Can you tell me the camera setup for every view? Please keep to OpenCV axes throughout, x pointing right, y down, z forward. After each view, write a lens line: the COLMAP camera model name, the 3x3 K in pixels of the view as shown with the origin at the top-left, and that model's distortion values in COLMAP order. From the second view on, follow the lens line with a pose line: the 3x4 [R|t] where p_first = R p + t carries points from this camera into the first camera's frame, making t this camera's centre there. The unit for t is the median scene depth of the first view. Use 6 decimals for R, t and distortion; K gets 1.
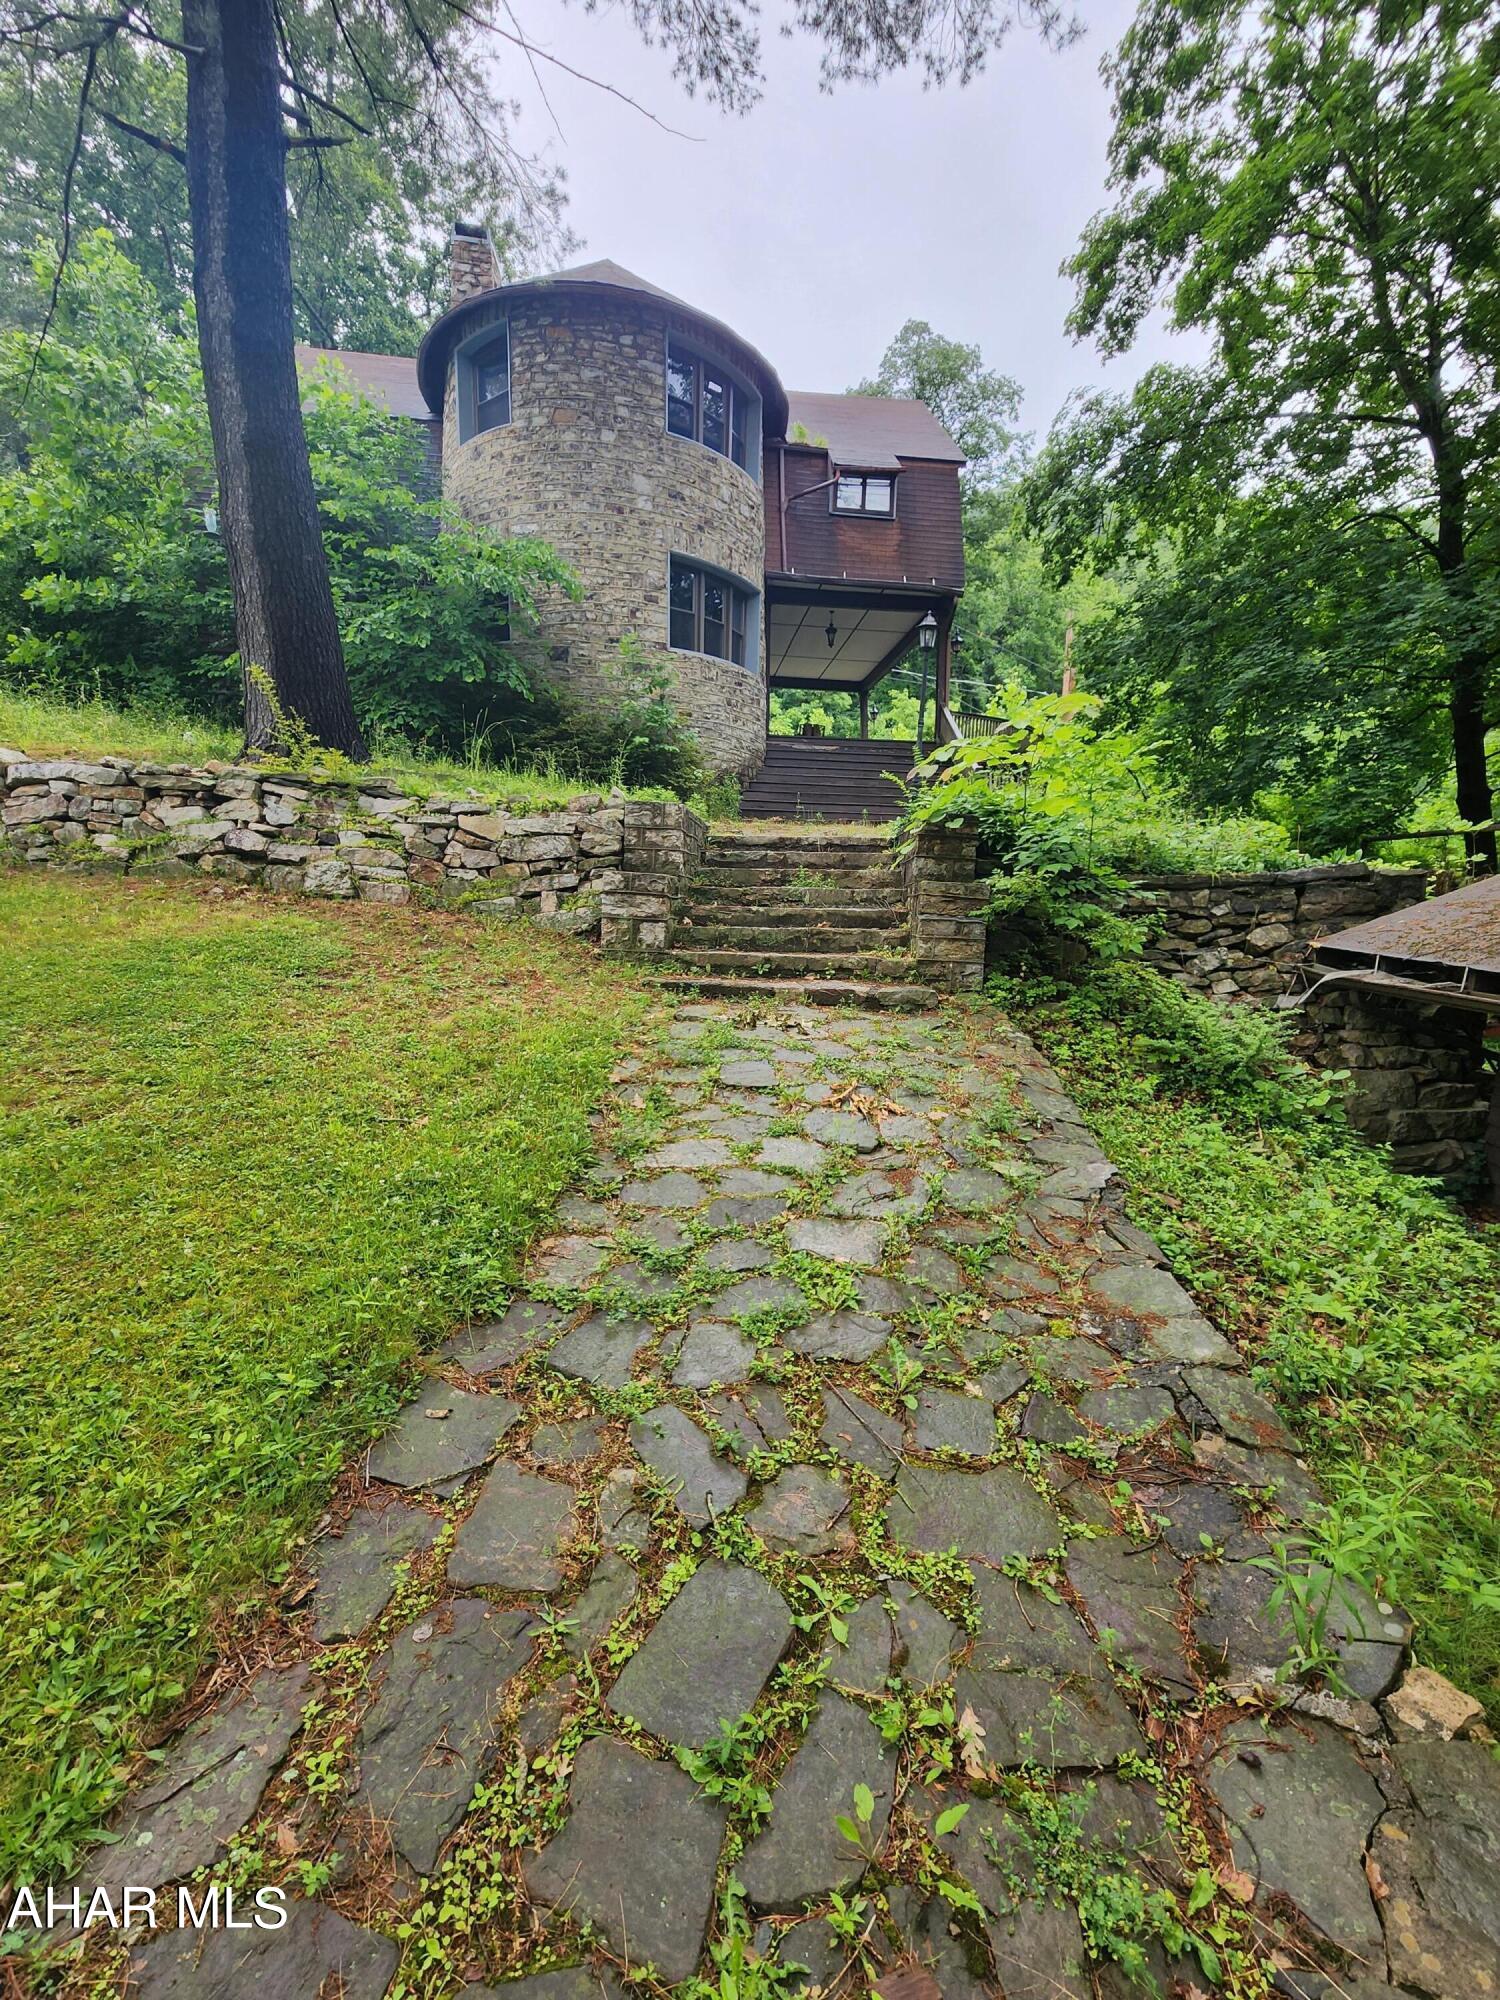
lens RADIAL K [[824.1, 0, 750.0], [0, 824.1, 997.8], [0, 0, 1]] dist [0.002622, -0.000250]
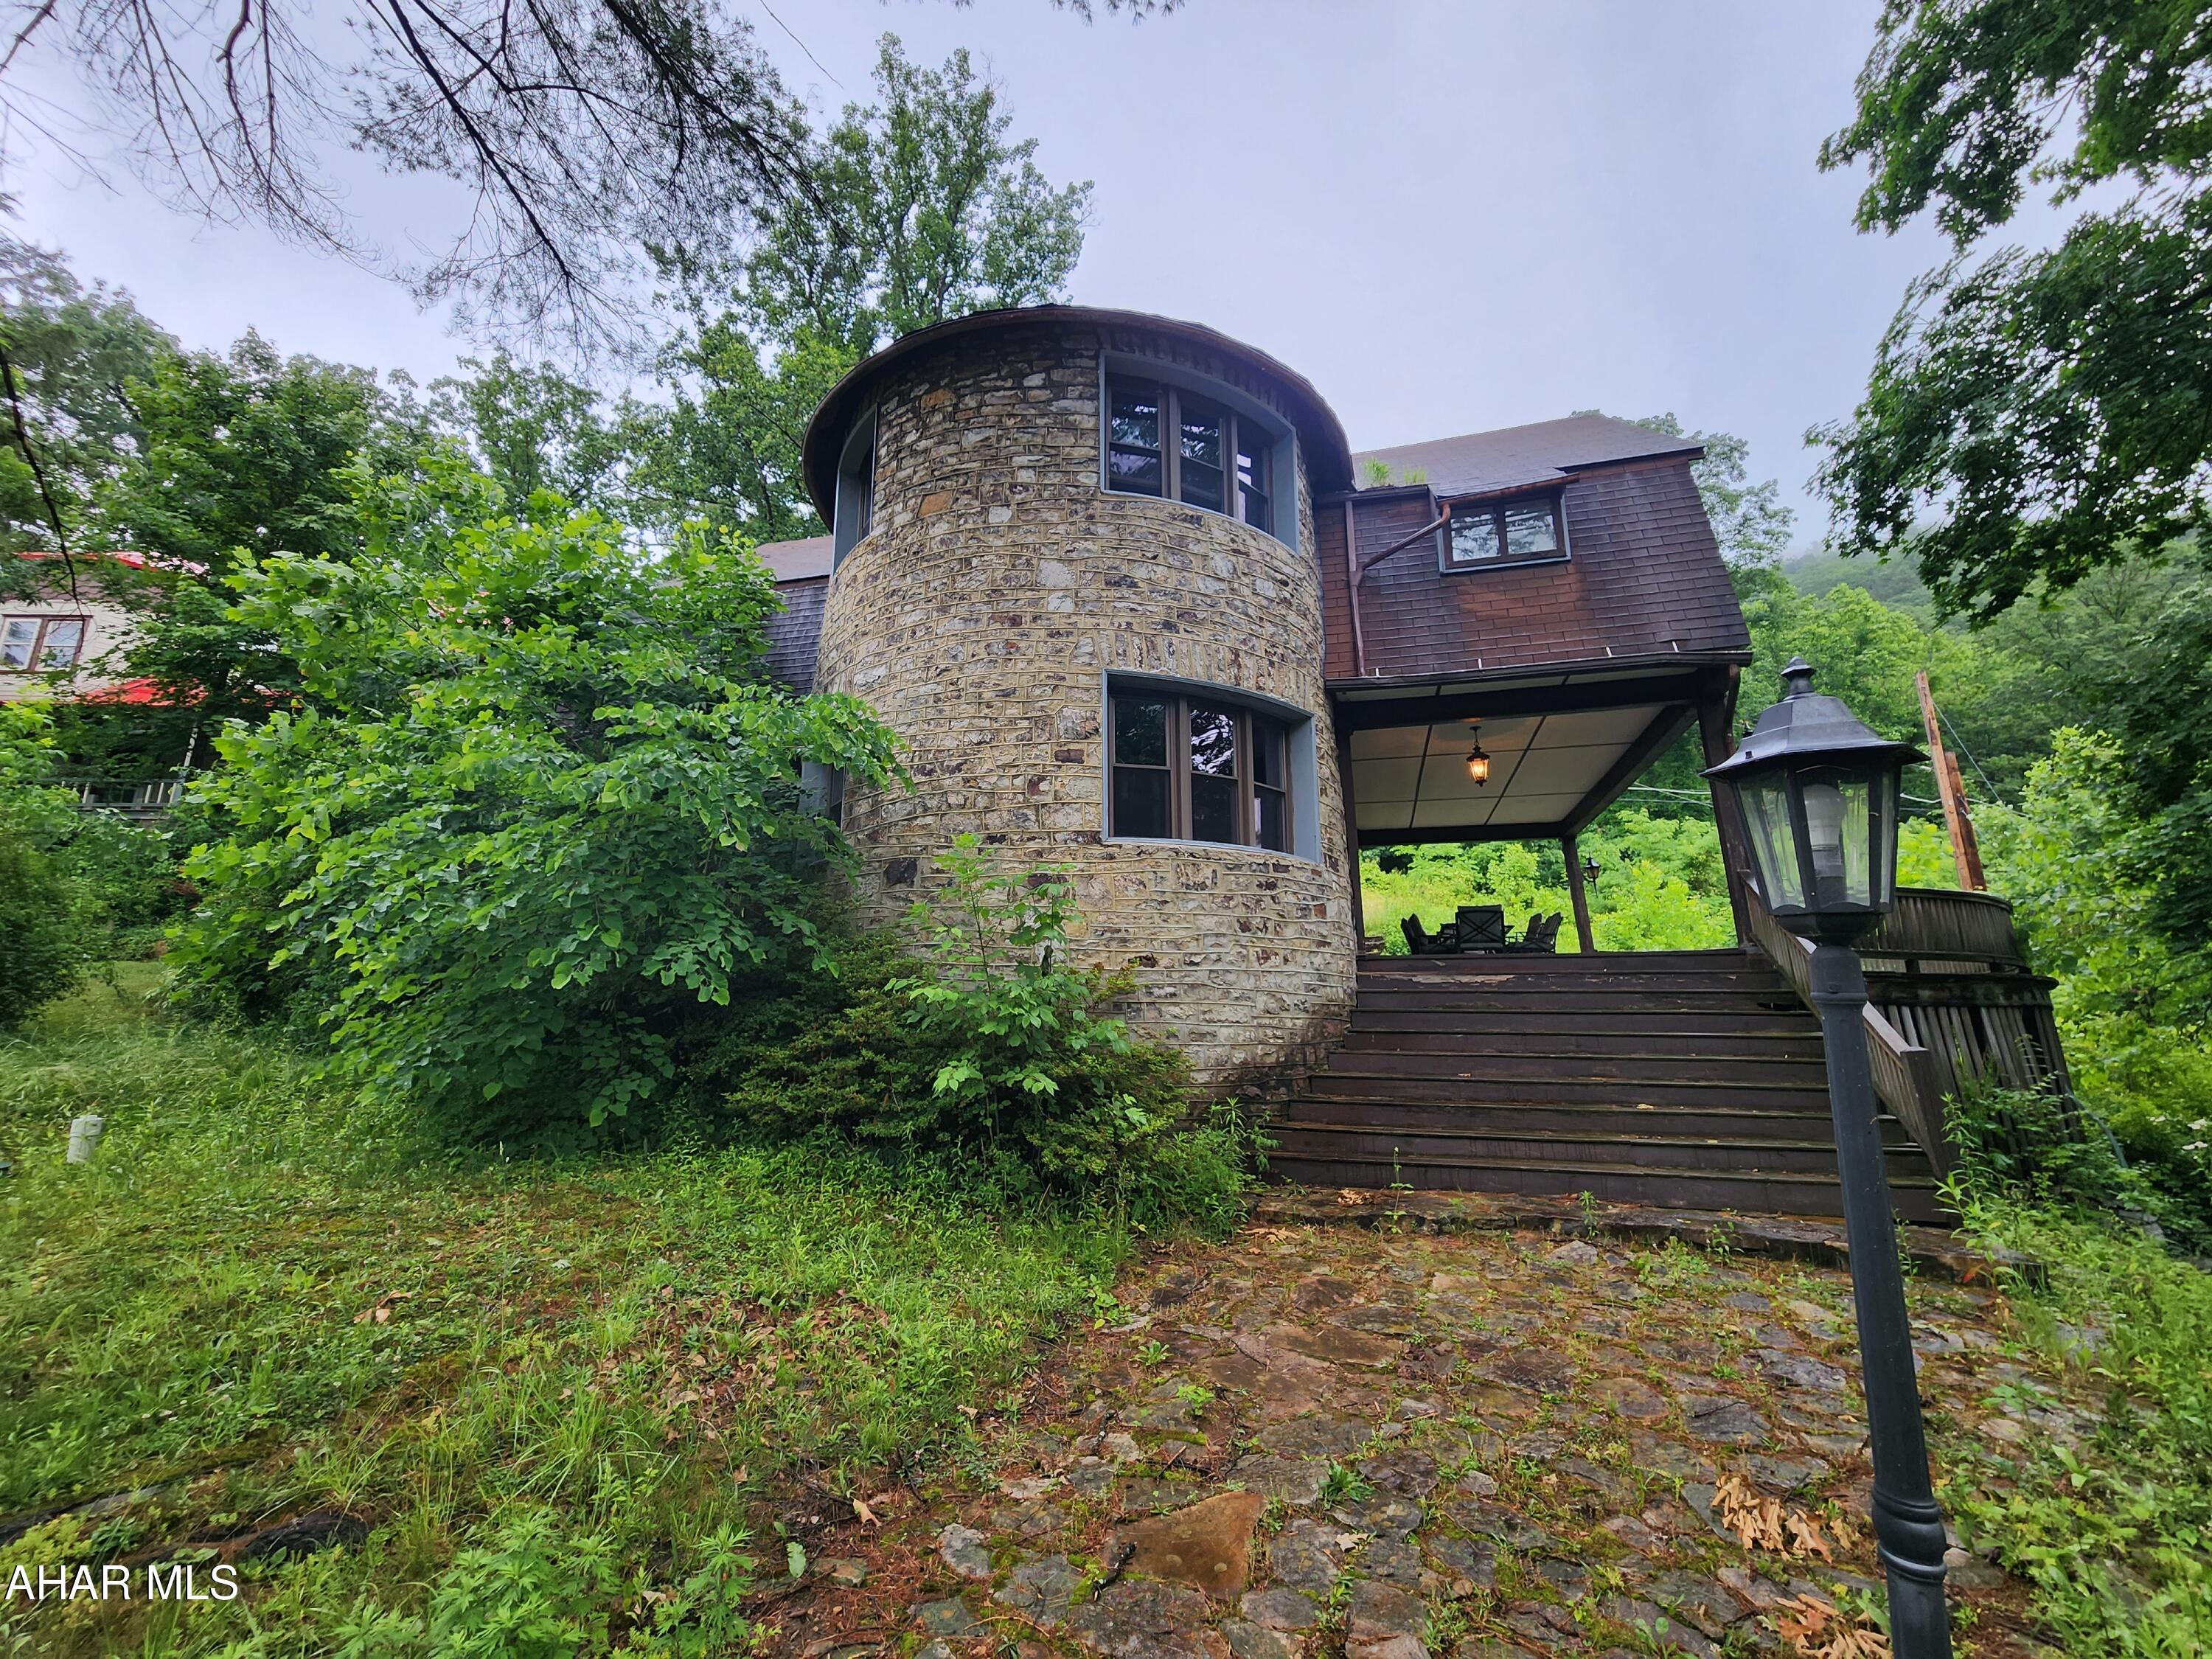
lens RADIAL K [[911.5, 0, 1104.1], [0, 911.5, 828.5], [0, 0, 1]] dist [0.002622, -0.000250]
pose [[0.931793, -0.097719, -0.349590, 0.095229], [-0.031846, 0.937361, -0.346899, -0.228089], [0.361591, 0.334372, 0.870315, 0.493207]]
